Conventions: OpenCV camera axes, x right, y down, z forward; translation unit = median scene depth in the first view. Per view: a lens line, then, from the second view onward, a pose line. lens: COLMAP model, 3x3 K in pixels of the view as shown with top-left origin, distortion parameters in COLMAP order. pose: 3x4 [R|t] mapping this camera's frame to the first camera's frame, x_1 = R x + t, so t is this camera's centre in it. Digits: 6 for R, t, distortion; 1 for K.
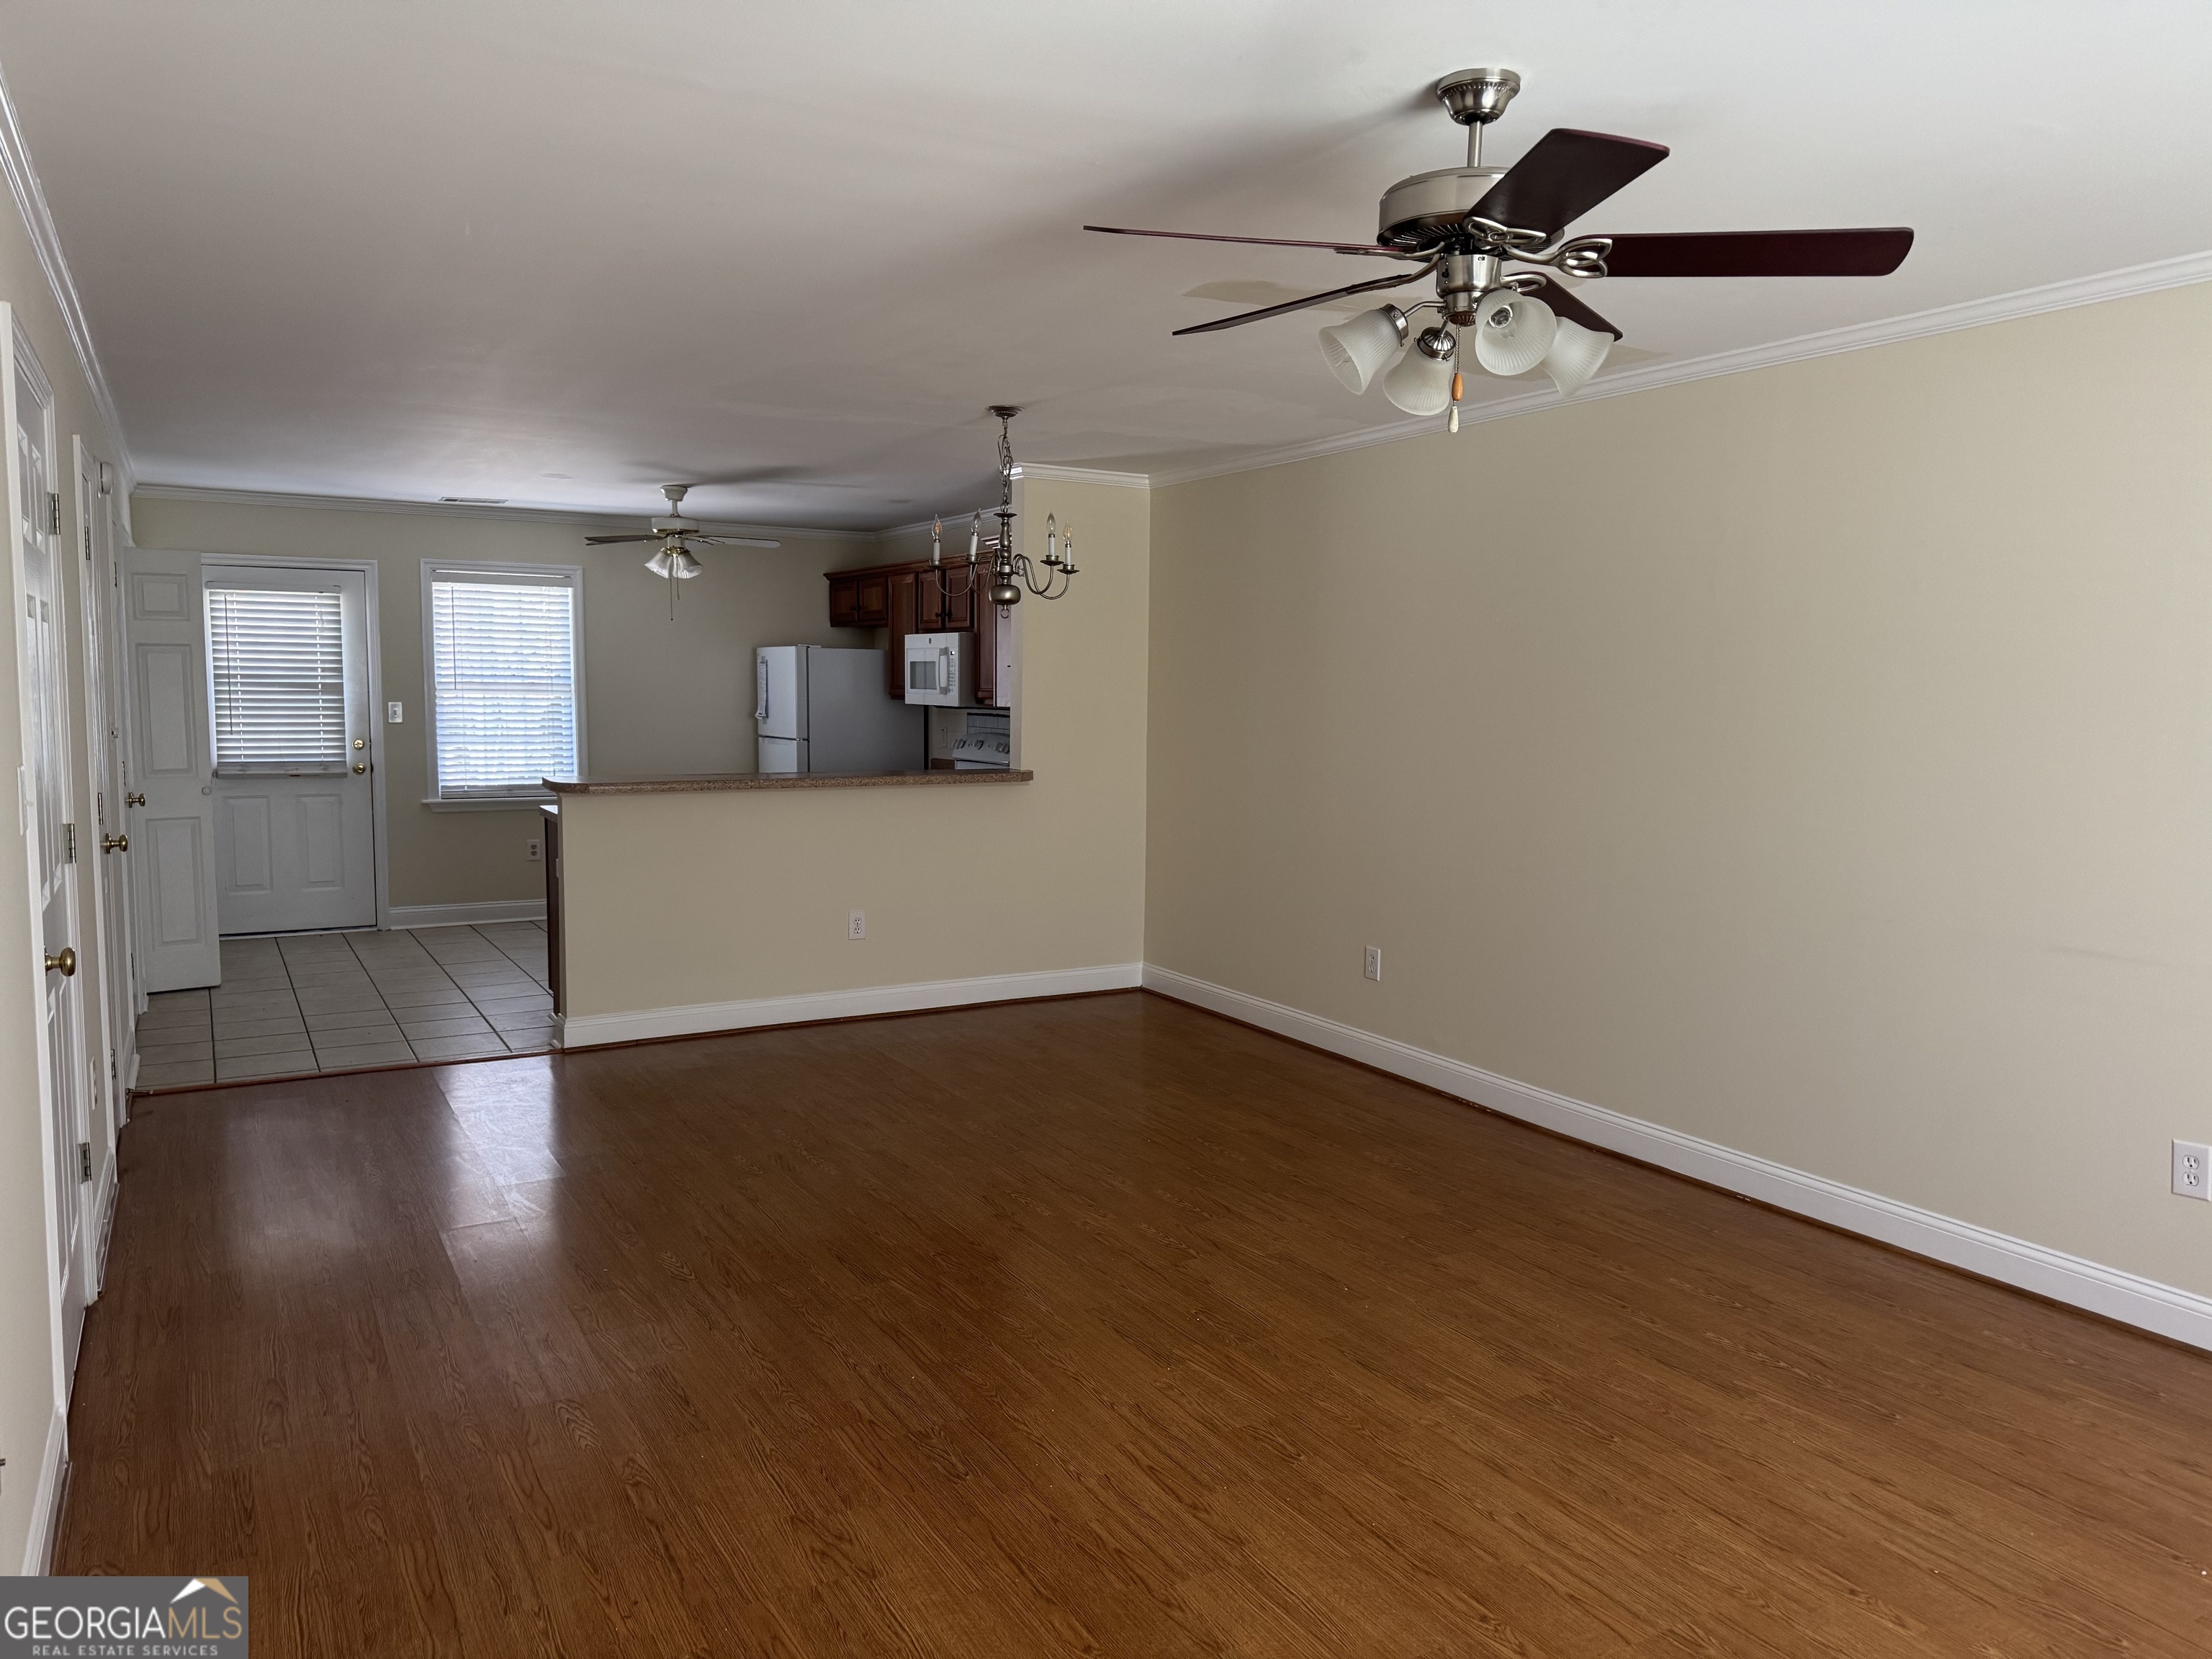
lens RADIAL K [[1545.2, 0, 1106.0], [0, 1545.2, 829.5], [0, 0, 1]] dist [0.049670, -0.000789]
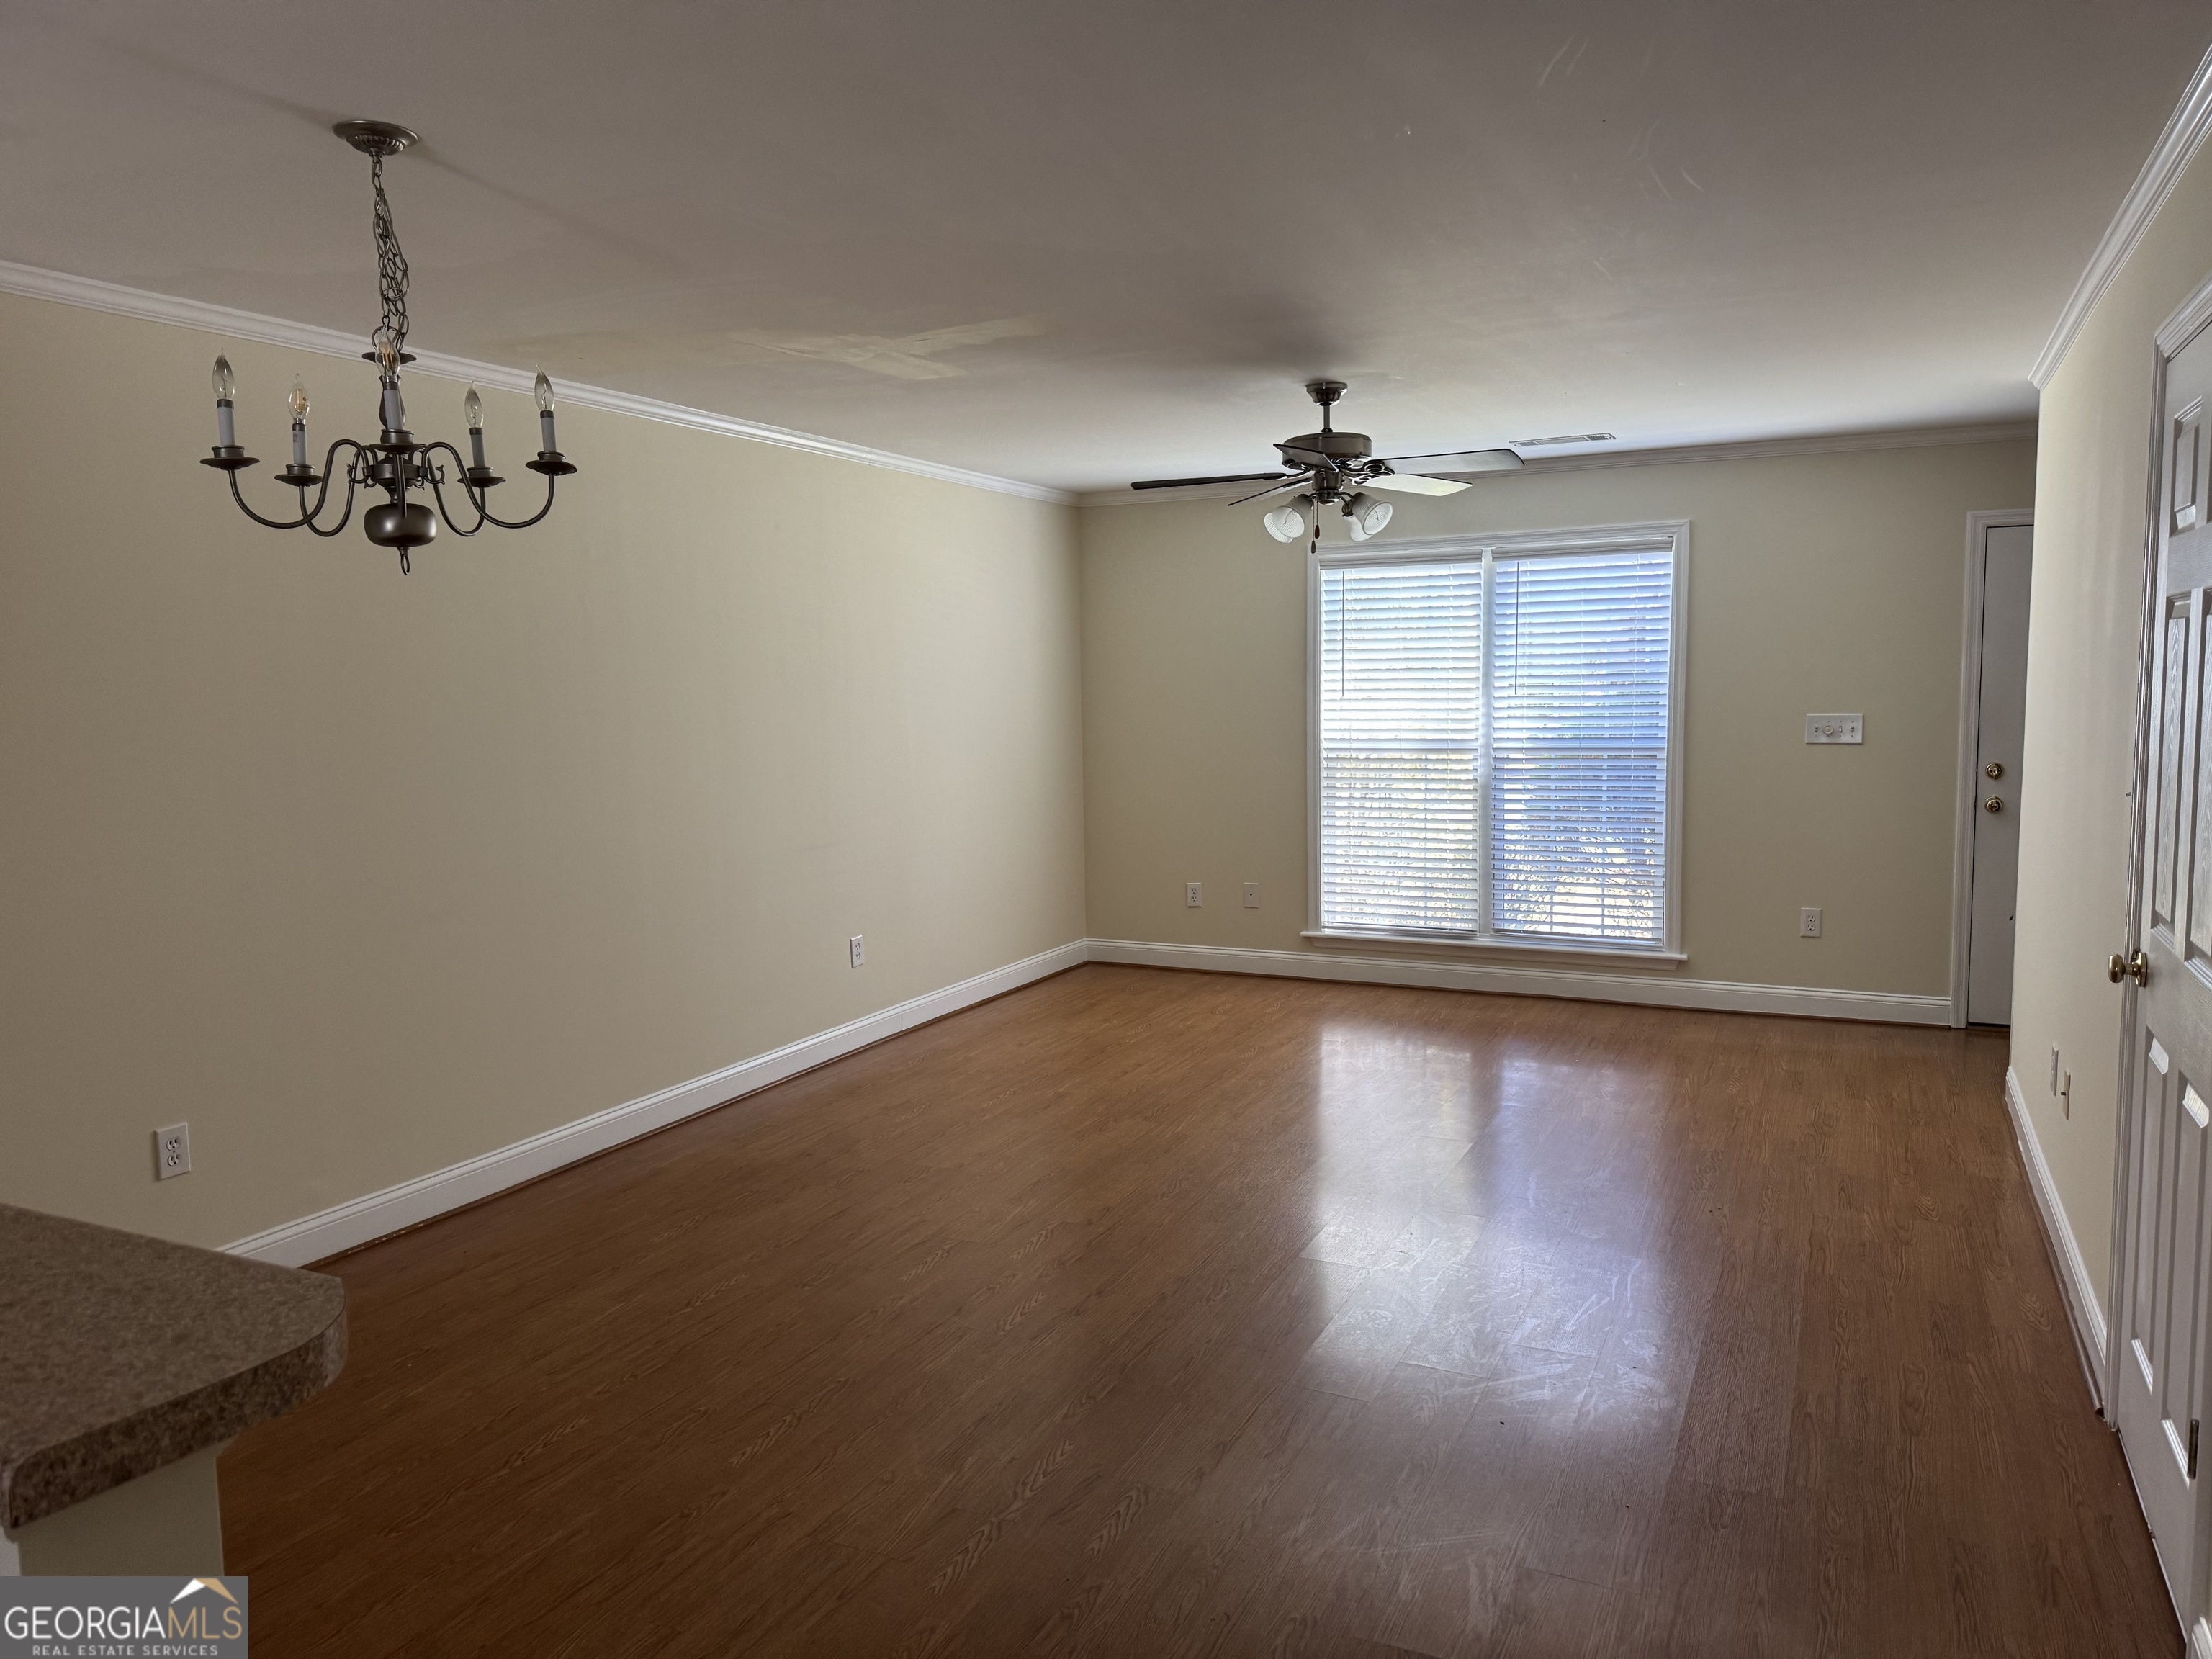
lens RADIAL K [[1575.2, 0, 1106.0], [0, 1575.2, 829.5], [0, 0, 1]] dist [0.029534, -0.006340]
pose [[-0.562340, -0.081743, 0.822856, -0.603584], [0.096981, 0.981715, 0.163801, -0.118767], [-0.821199, 0.171914, -0.544130, 1.106388]]
